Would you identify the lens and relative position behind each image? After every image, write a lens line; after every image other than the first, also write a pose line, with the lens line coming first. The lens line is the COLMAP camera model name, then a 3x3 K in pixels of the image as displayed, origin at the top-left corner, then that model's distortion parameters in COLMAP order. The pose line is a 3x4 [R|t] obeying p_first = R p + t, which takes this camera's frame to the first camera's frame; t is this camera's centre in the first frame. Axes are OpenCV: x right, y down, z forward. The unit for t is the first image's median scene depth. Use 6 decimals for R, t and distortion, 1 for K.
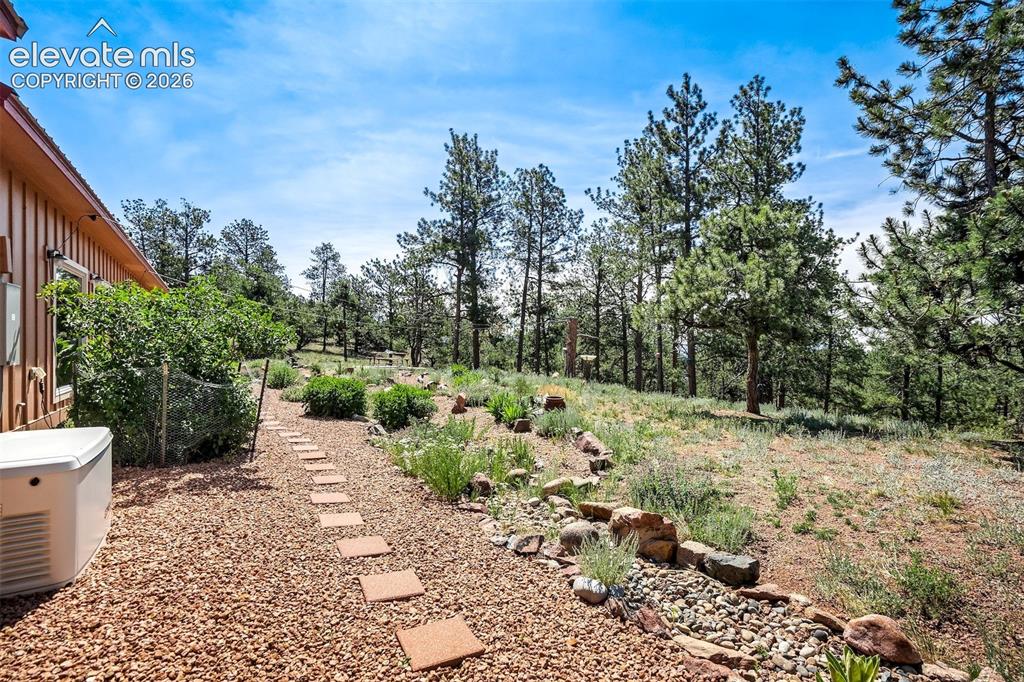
lens RADIAL K [[468.1, 0, 512.0], [0, 468.1, 341.0], [0, 0, 1]] dist [0.000318, 0.000015]
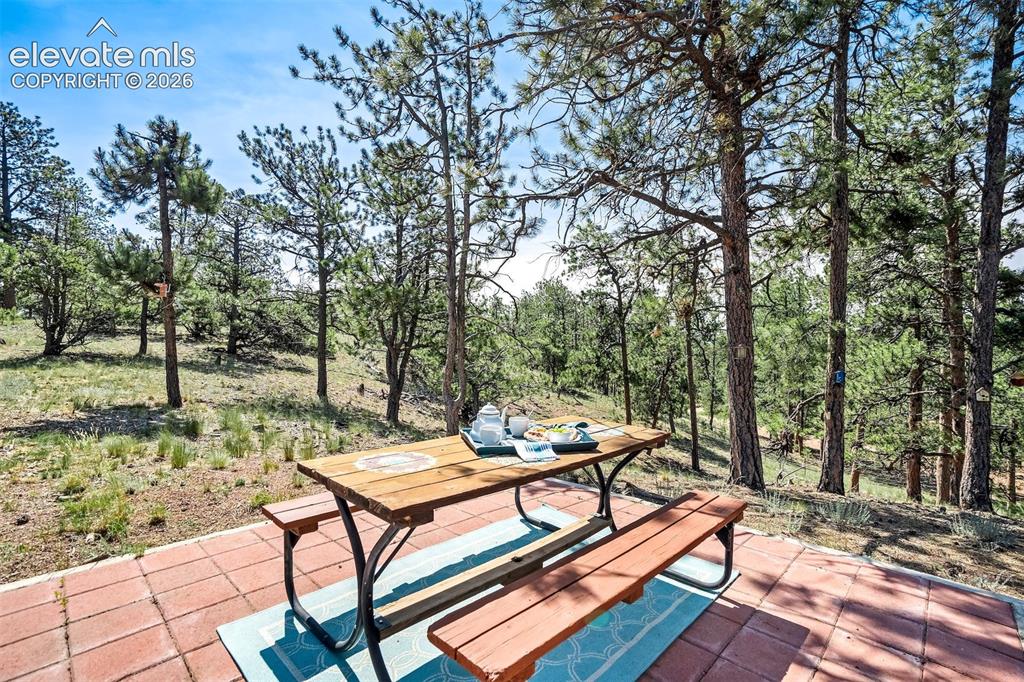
lens RADIAL K [[468.1, 0, 512.0], [0, 468.1, 341.0], [0, 0, 1]] dist [0.000318, 0.000015]
pose [[0.983093, 0.003412, 0.183074, -0.155359], [-0.004370, 0.999979, 0.004829, 0.007317], [-0.183054, -0.005548, 0.983087, 0.523734]]
